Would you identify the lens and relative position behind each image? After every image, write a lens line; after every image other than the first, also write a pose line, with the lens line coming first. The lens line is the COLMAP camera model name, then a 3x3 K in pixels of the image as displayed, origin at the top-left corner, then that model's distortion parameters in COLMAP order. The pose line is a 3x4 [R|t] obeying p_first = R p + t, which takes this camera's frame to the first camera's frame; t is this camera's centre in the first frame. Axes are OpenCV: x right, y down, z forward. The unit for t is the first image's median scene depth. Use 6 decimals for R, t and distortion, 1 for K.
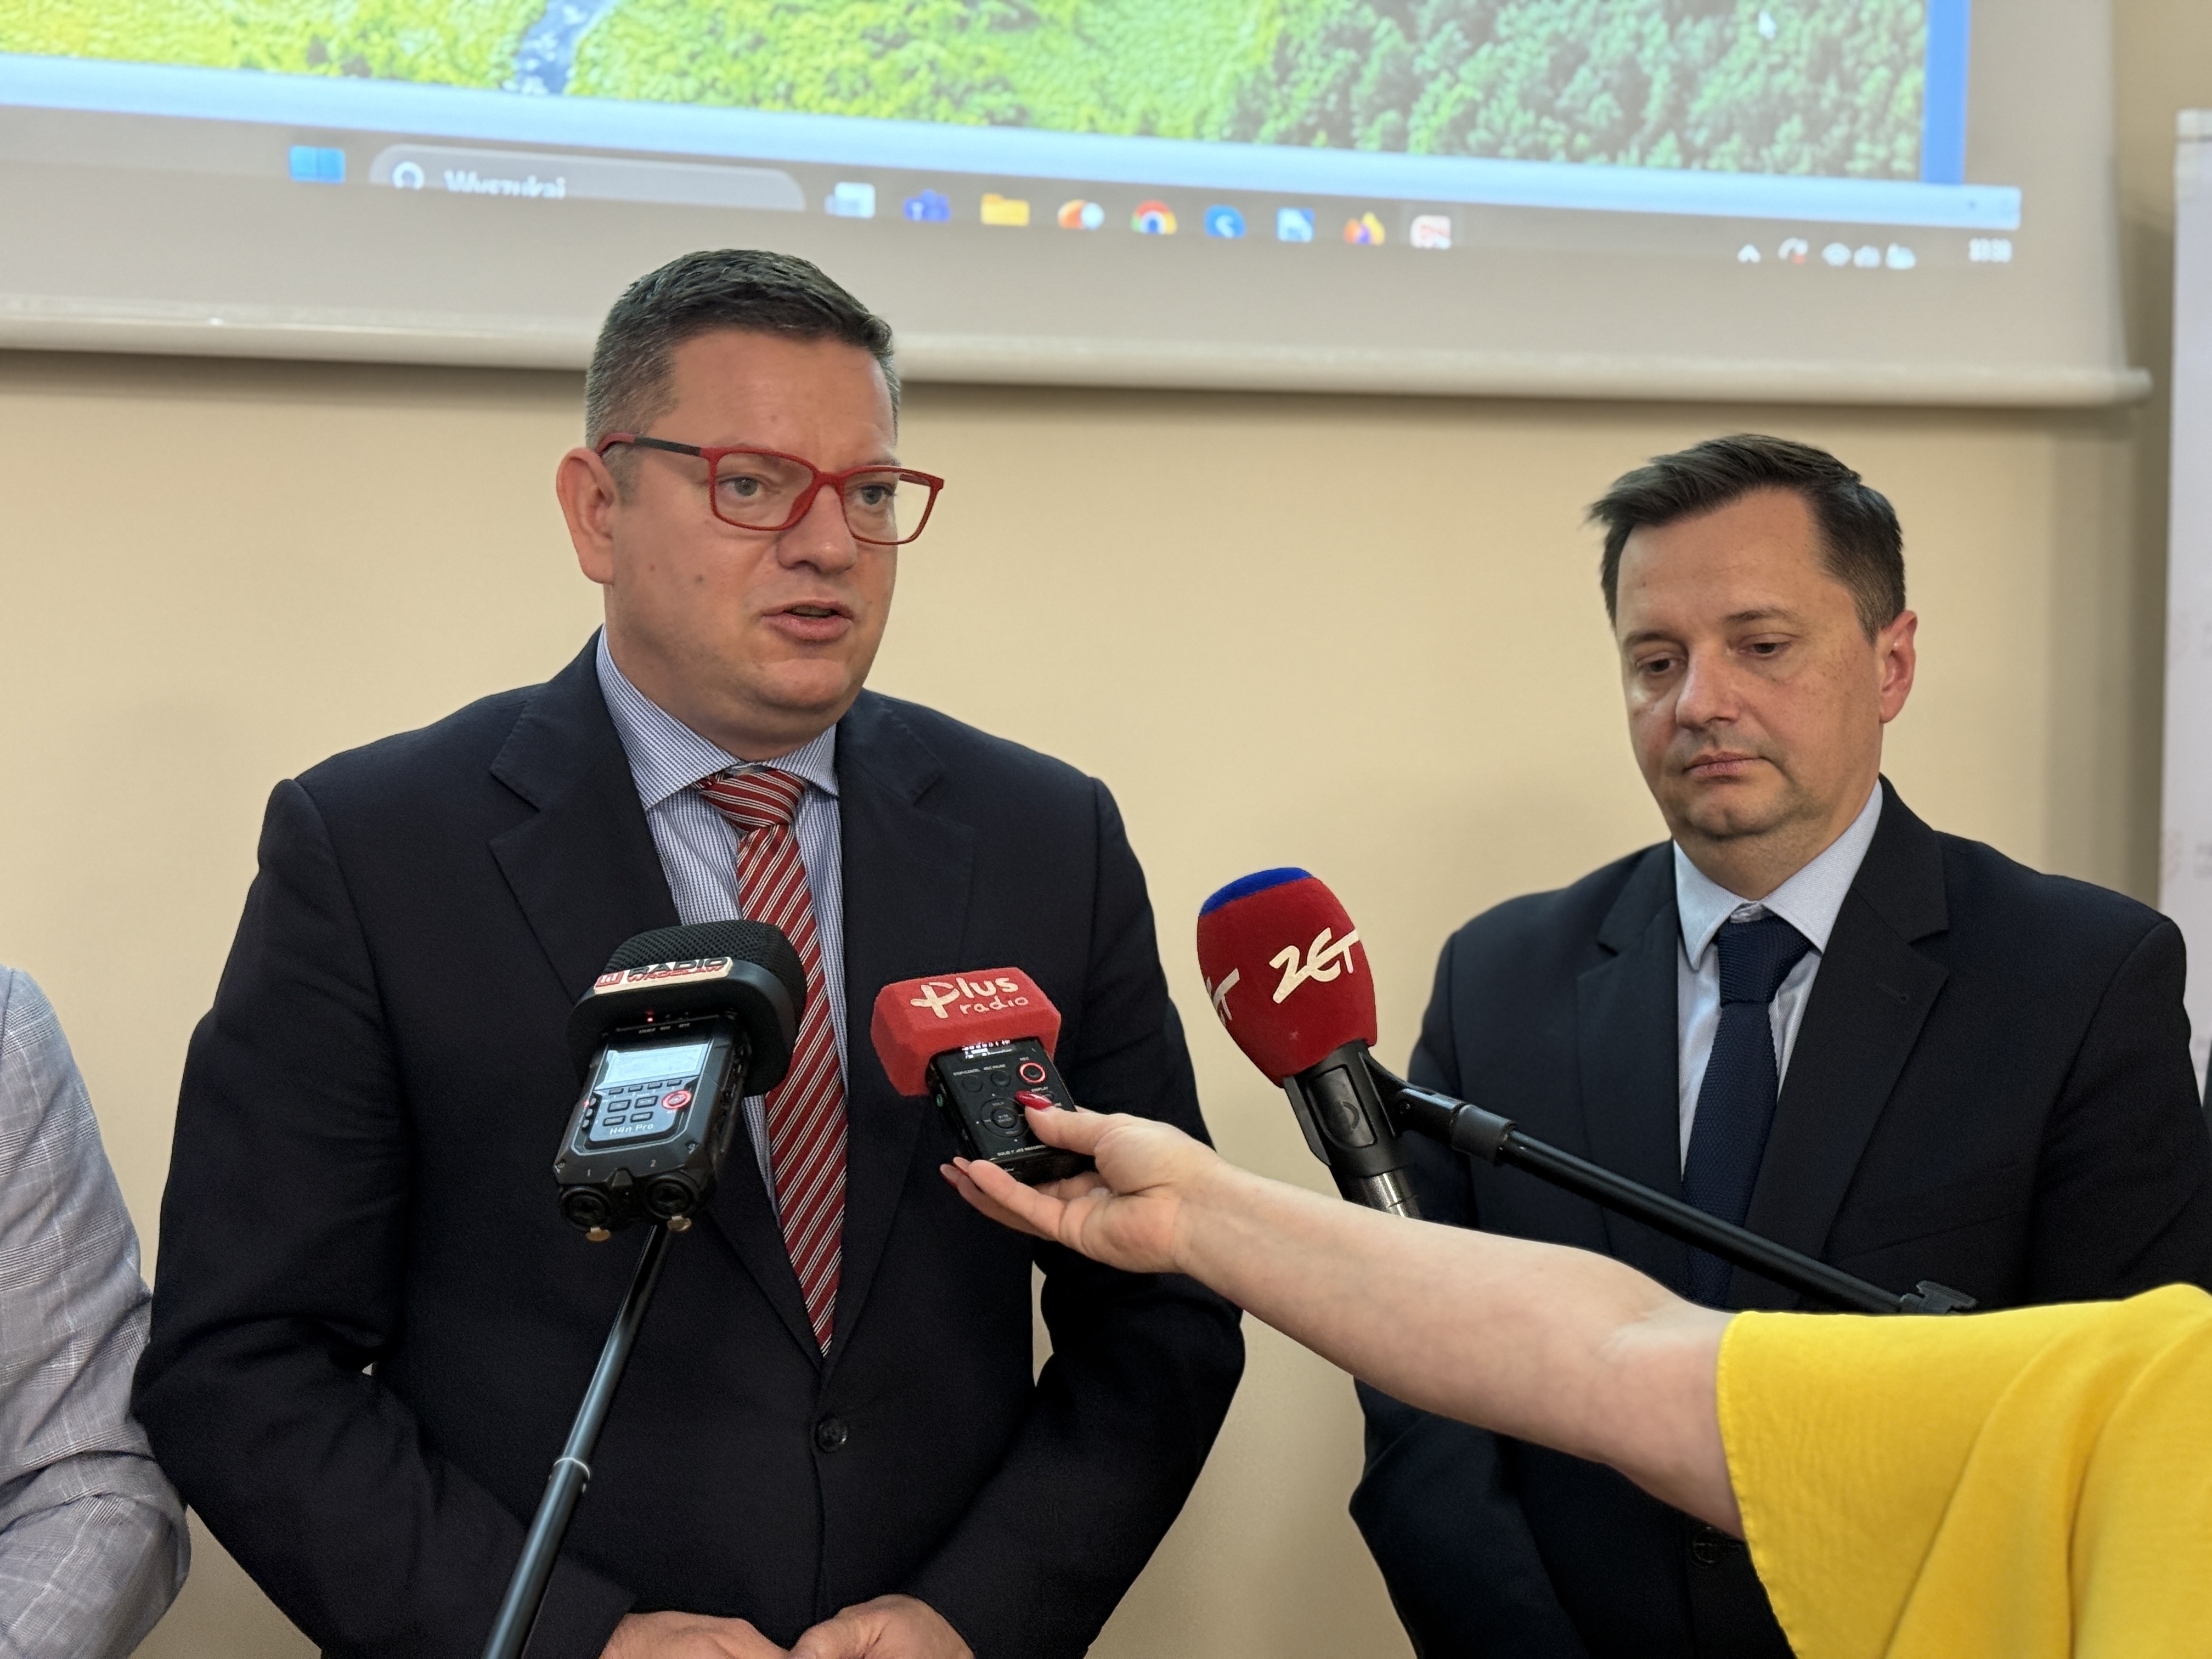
lens RADIAL K [[3150.0, 0, 1106.0], [0, 3150.0, 829.5], [0, 0, 1]] dist [-0.020068, -0.081629]
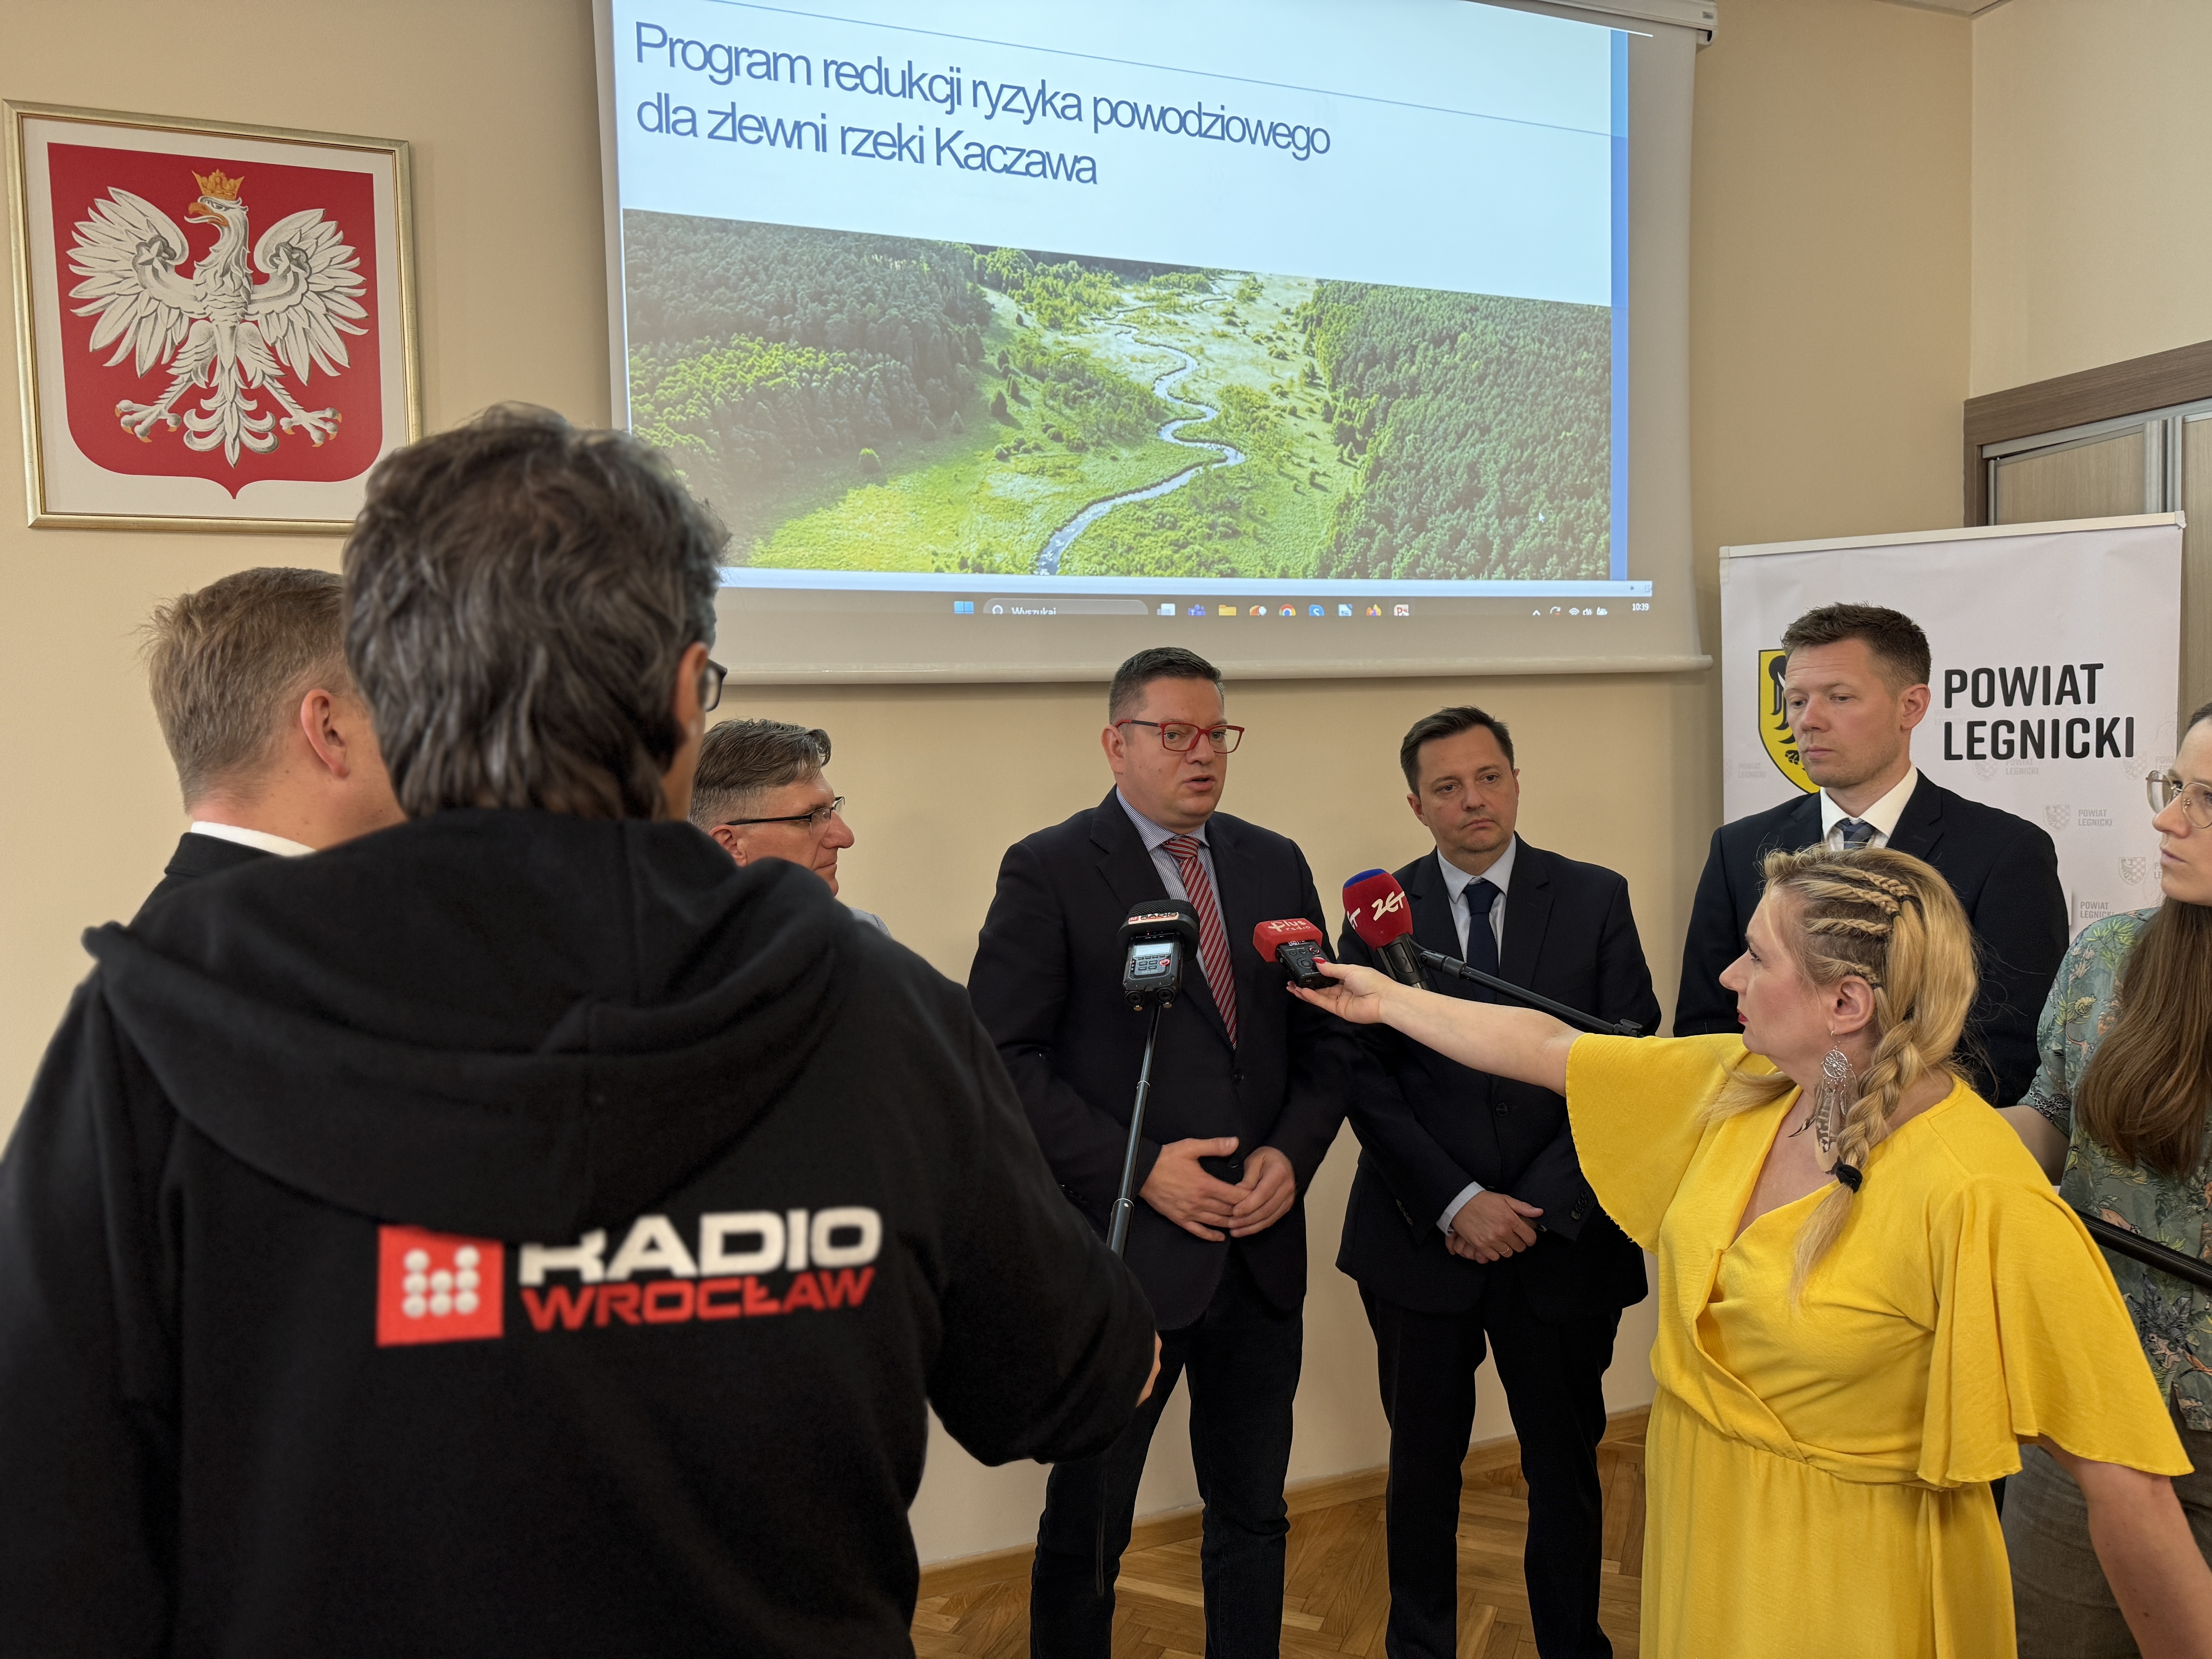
lens RADIAL K [[1513.8, 0, 1106.0], [0, 1513.8, 829.5], [0, 0, 1]] dist [0.005040, -0.026139]
pose [[0.996906, -0.028890, -0.073107, -0.045328], [0.026838, 0.999222, -0.028902, 0.005159], [0.073885, 0.026851, 0.996905, -0.178358]]
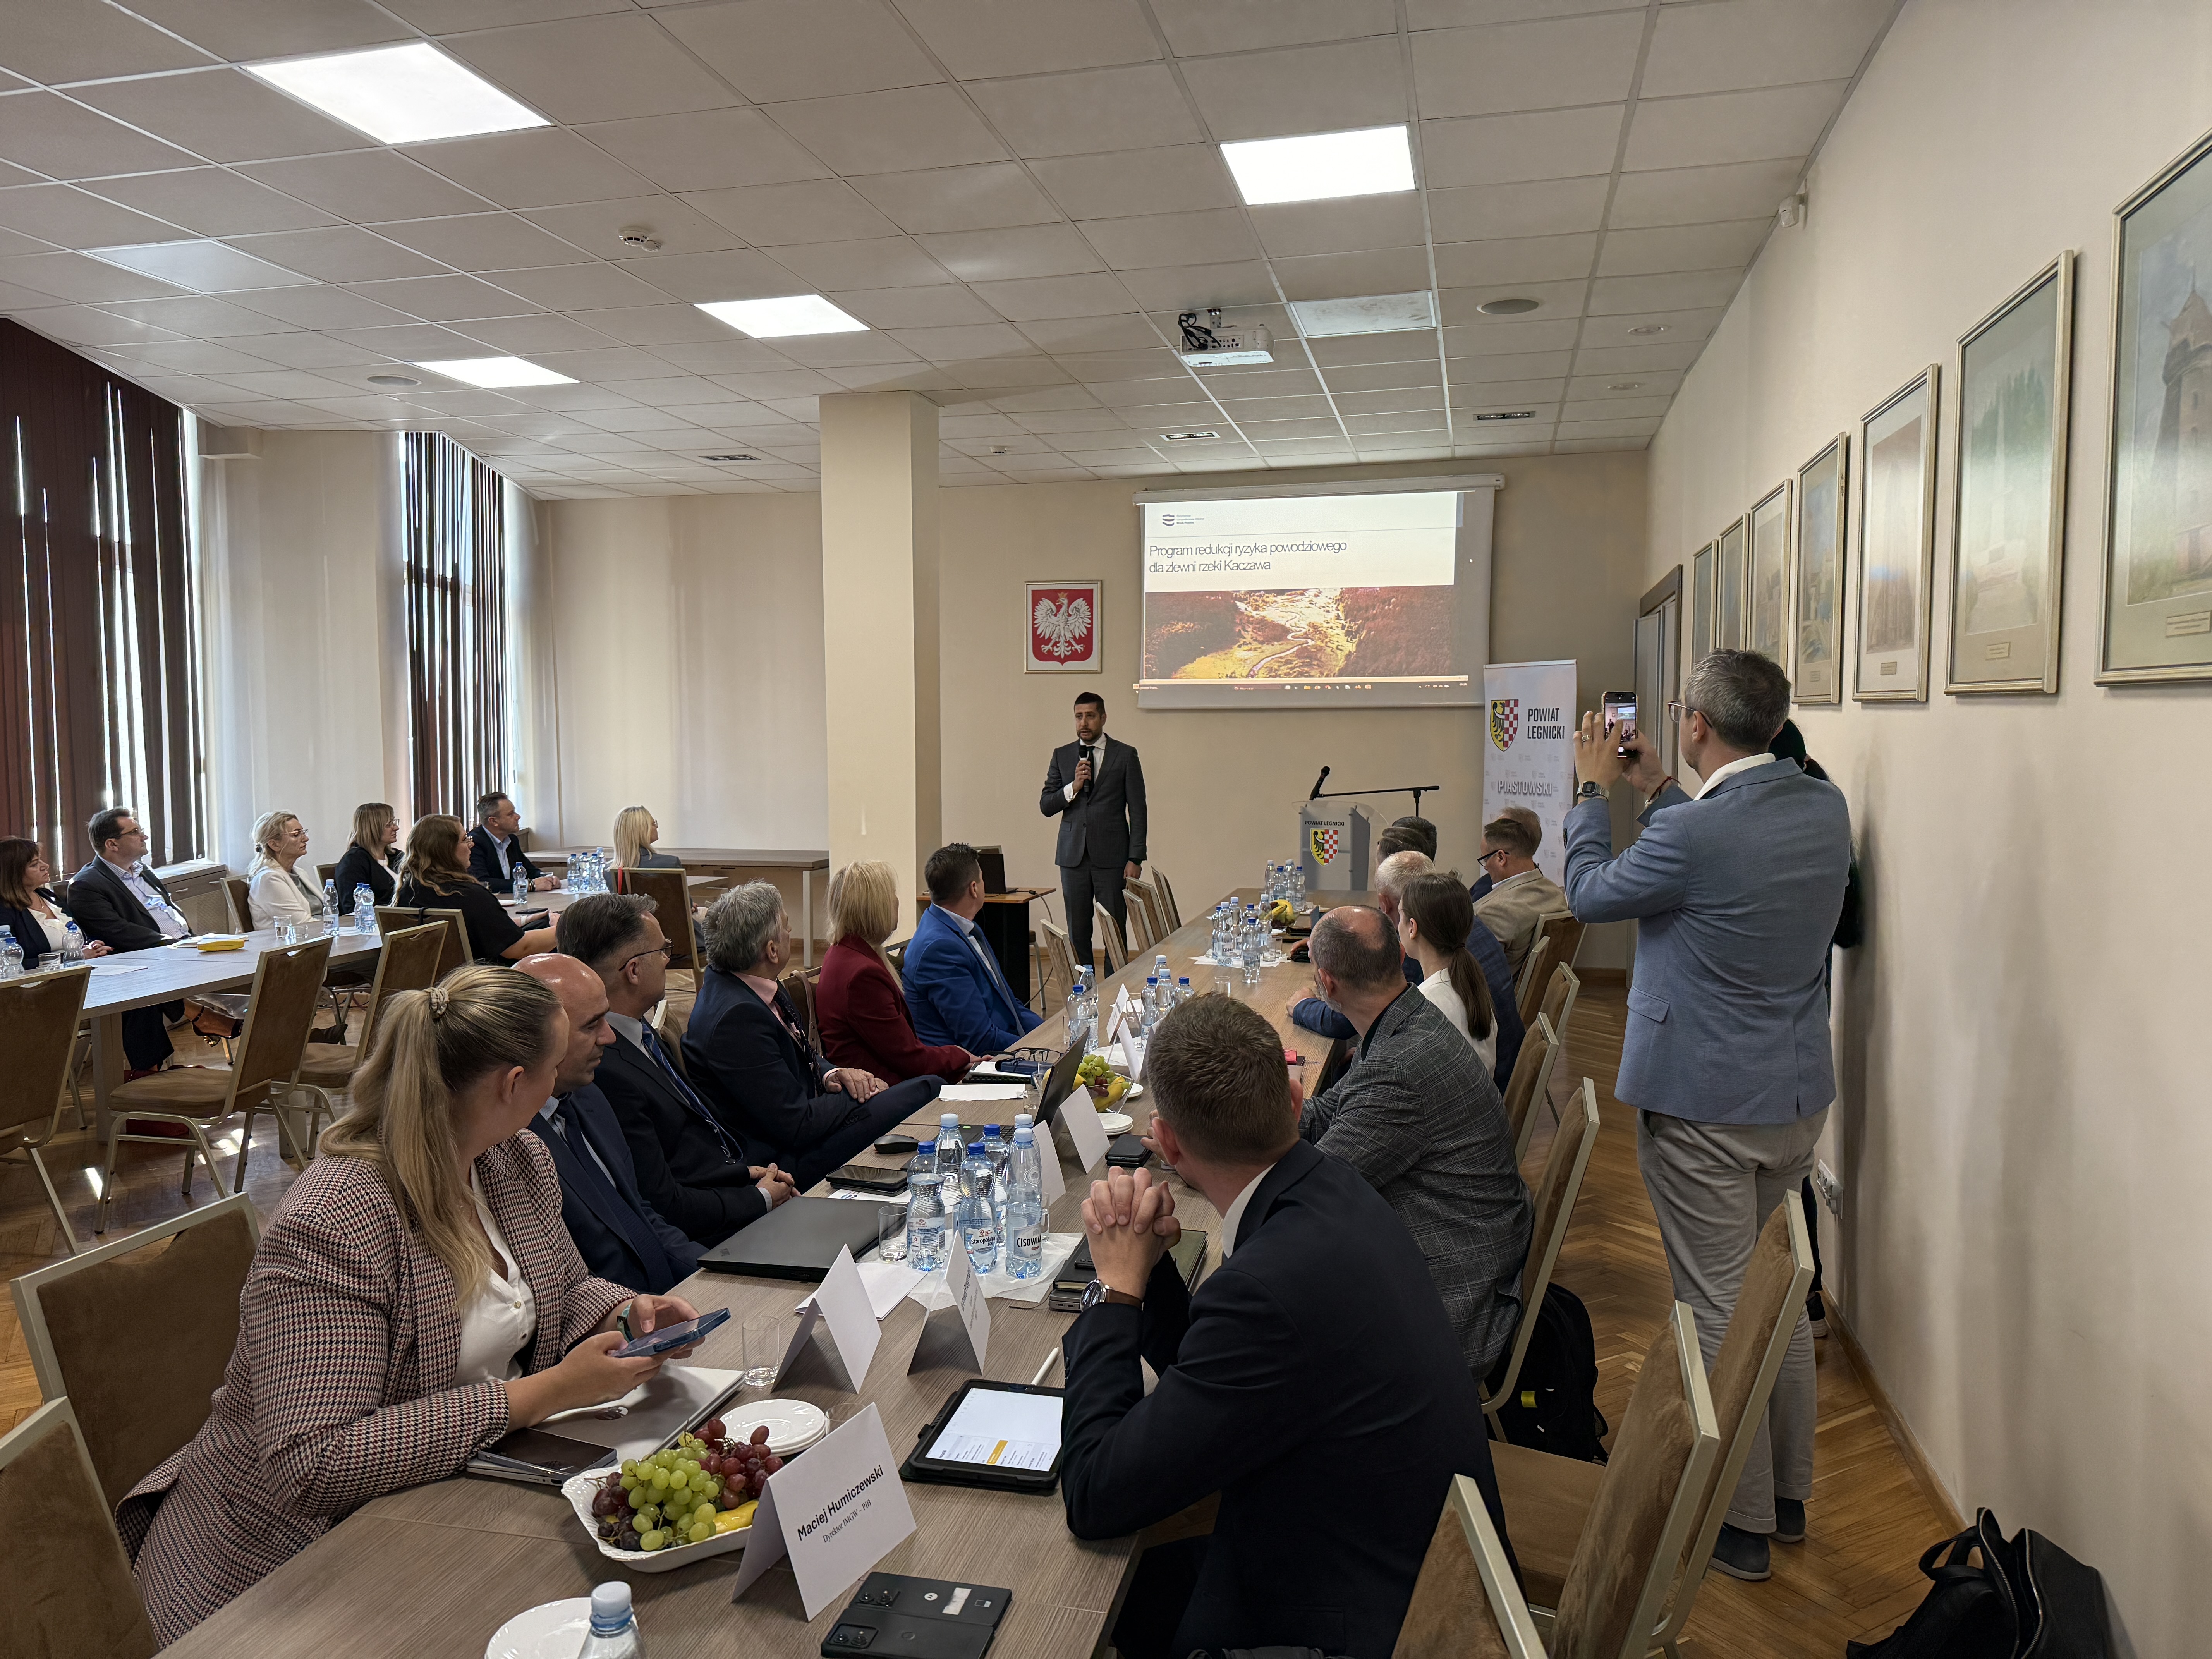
lens RADIAL K [[1513.8, 0, 1106.0], [0, 1513.8, 829.5], [0, 0, 1]] dist [0.005040, -0.026139]
pose [[0.771160, 0.039143, -0.635437, 2.110034], [-0.046140, 0.998920, 0.005538, 0.181749], [0.634967, 0.025048, 0.772133, -2.420883]]
